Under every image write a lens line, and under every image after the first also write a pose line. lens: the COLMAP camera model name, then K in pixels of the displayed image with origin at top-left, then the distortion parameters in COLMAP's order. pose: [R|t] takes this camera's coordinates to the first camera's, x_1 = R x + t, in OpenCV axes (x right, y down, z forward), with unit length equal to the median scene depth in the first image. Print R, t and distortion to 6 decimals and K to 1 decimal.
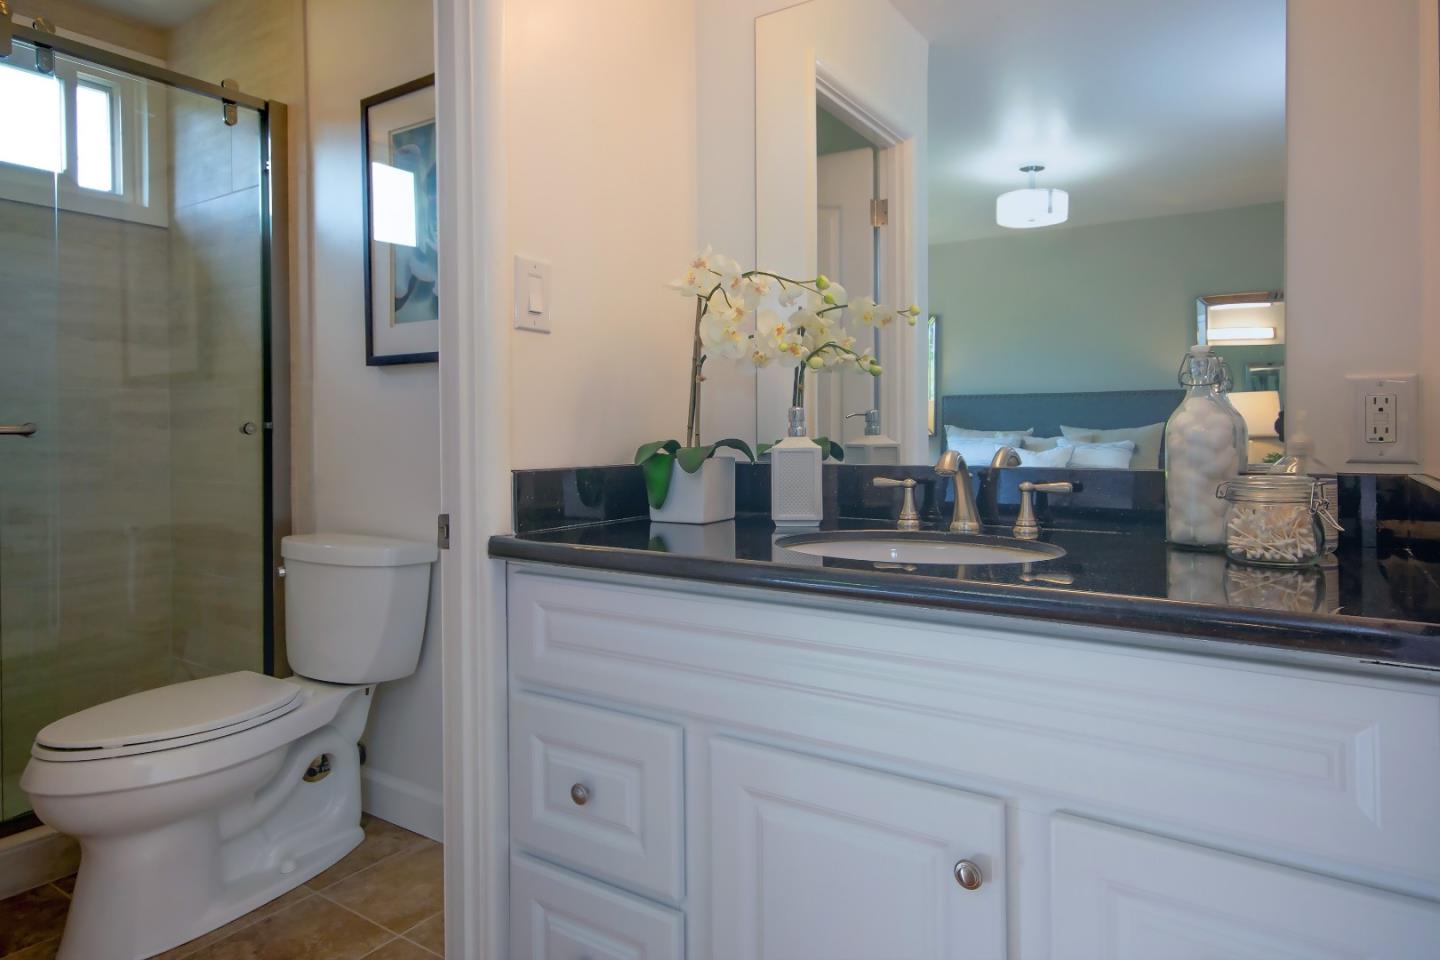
lens RADIAL K [[910.9, 0, 721.9], [0, 910.9, 411.1], [0, 0, 1]] dist [0.018050, 0.001992]
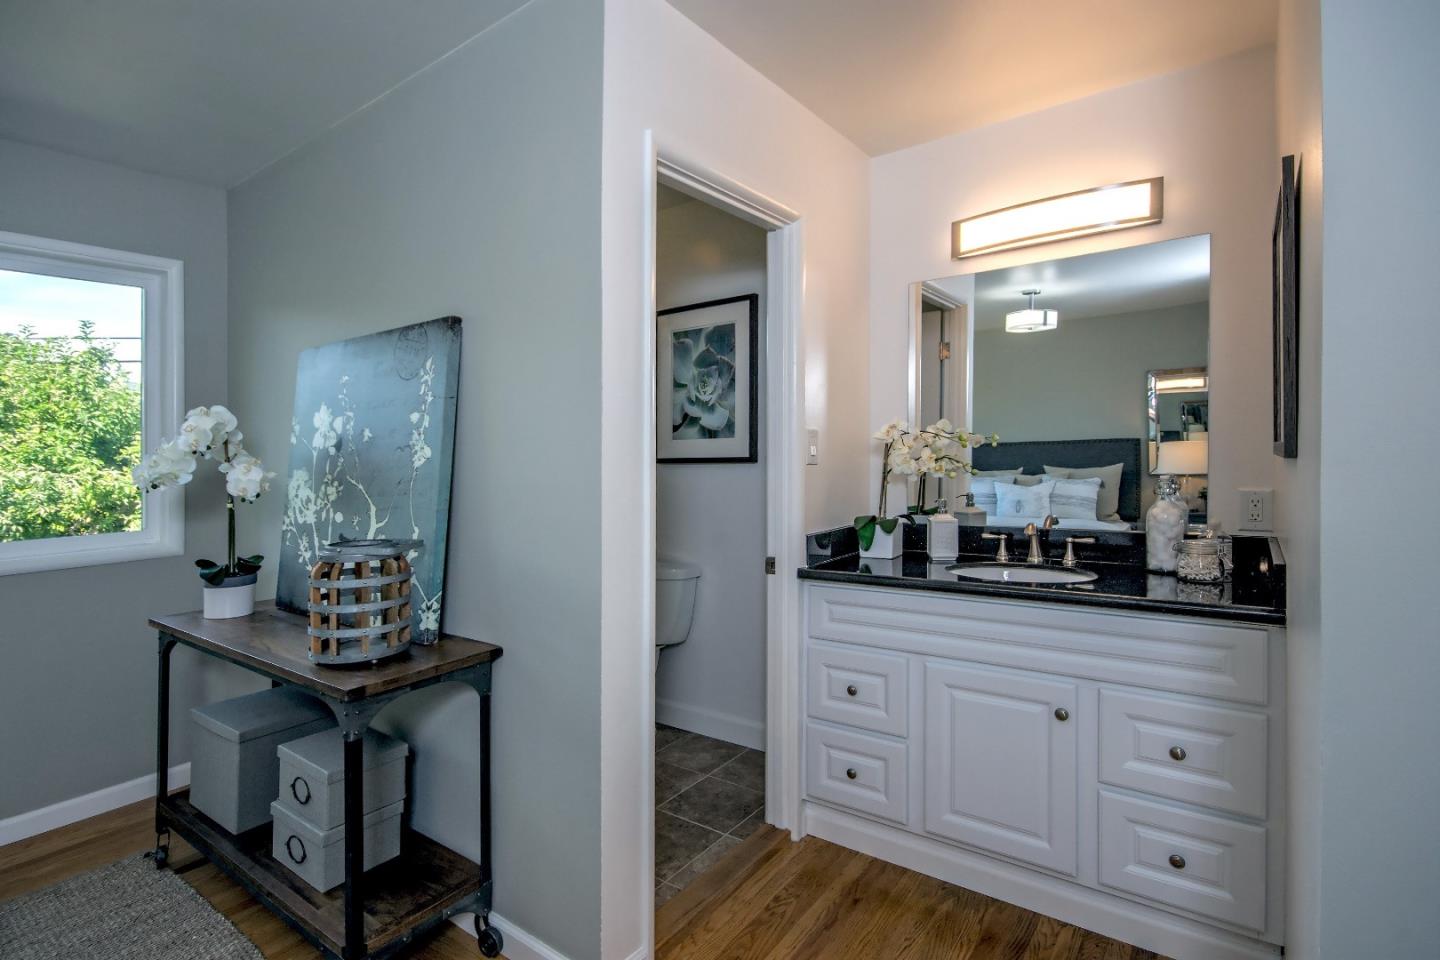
lens RADIAL K [[684.6, 0, 720.0], [0, 684.6, 480.0], [0, 0, 1]] dist [-0.000207, 0.000172]
pose [[0.996582, -0.016673, -0.080904, -0.273433], [0.019572, 0.999190, 0.035171, -0.104936], [0.080252, -0.036635, 0.996101, -0.480604]]
